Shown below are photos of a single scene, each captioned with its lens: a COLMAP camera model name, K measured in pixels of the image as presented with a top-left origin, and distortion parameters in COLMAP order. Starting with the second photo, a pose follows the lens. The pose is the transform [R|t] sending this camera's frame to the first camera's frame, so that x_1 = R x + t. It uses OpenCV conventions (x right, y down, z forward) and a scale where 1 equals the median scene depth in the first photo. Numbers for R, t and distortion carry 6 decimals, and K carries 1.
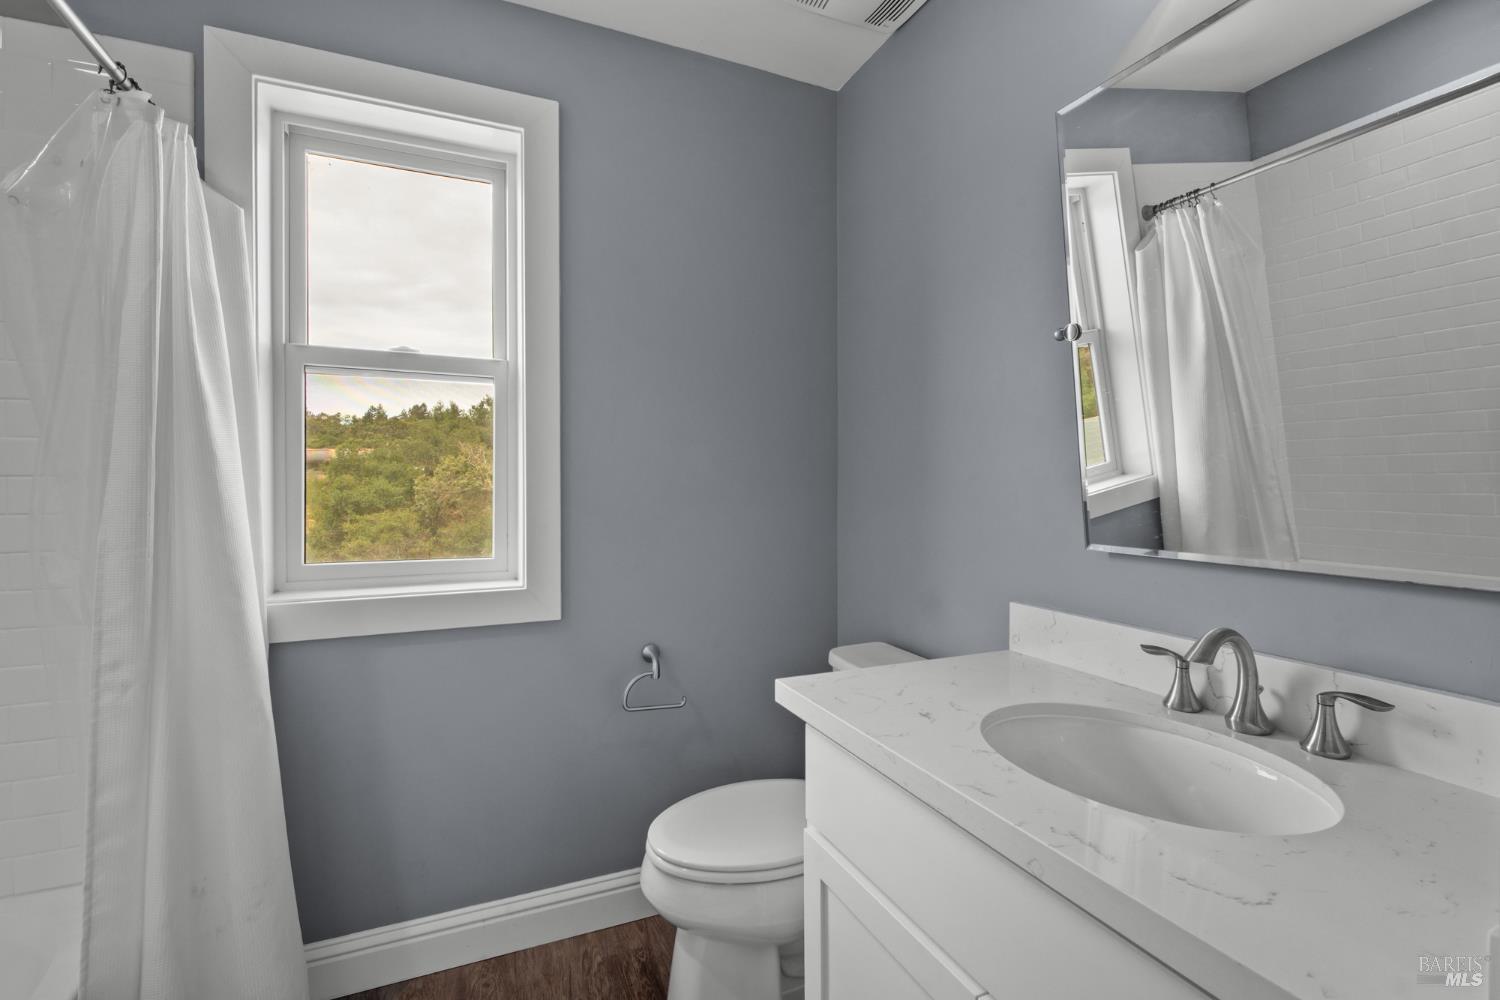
lens RADIAL K [[683.2, 0, 764.4], [0, 683.2, 485.6], [0, 0, 1]] dist [0.000773, -0.000503]
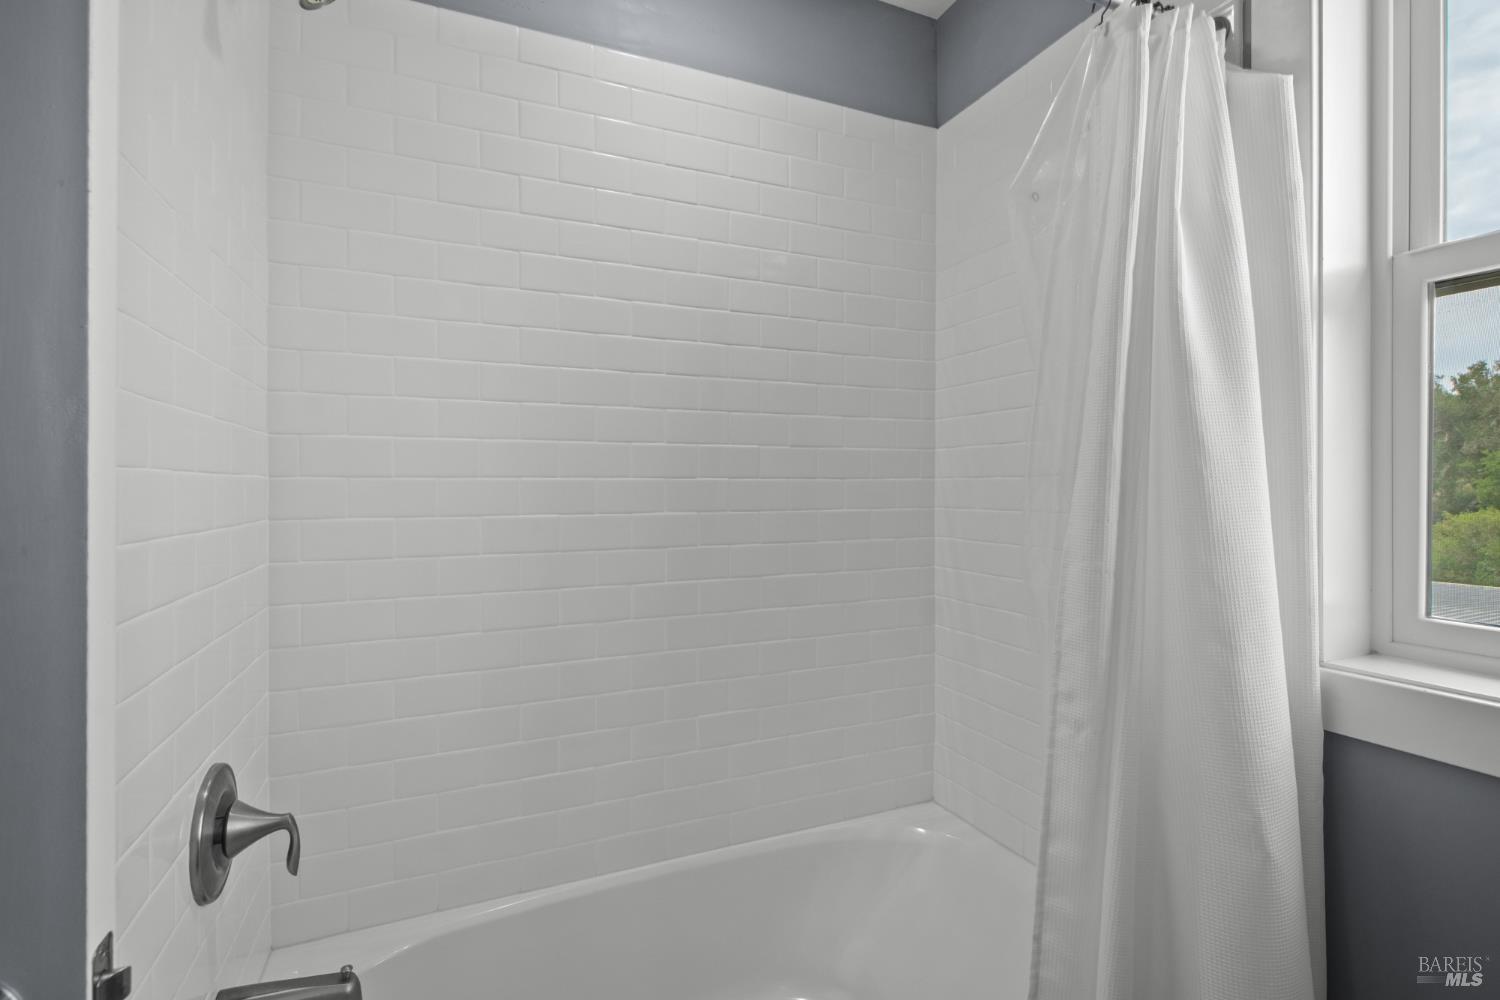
lens RADIAL K [[683.2, 0, 764.4], [0, 683.2, 485.6], [0, 0, 1]] dist [0.000773, -0.000503]
pose [[-0.021748, 0.001157, -0.999763, -0.095150], [-0.004201, 0.999990, 0.001249, 0.002558], [0.999755, 0.004227, -0.021743, 0.638276]]
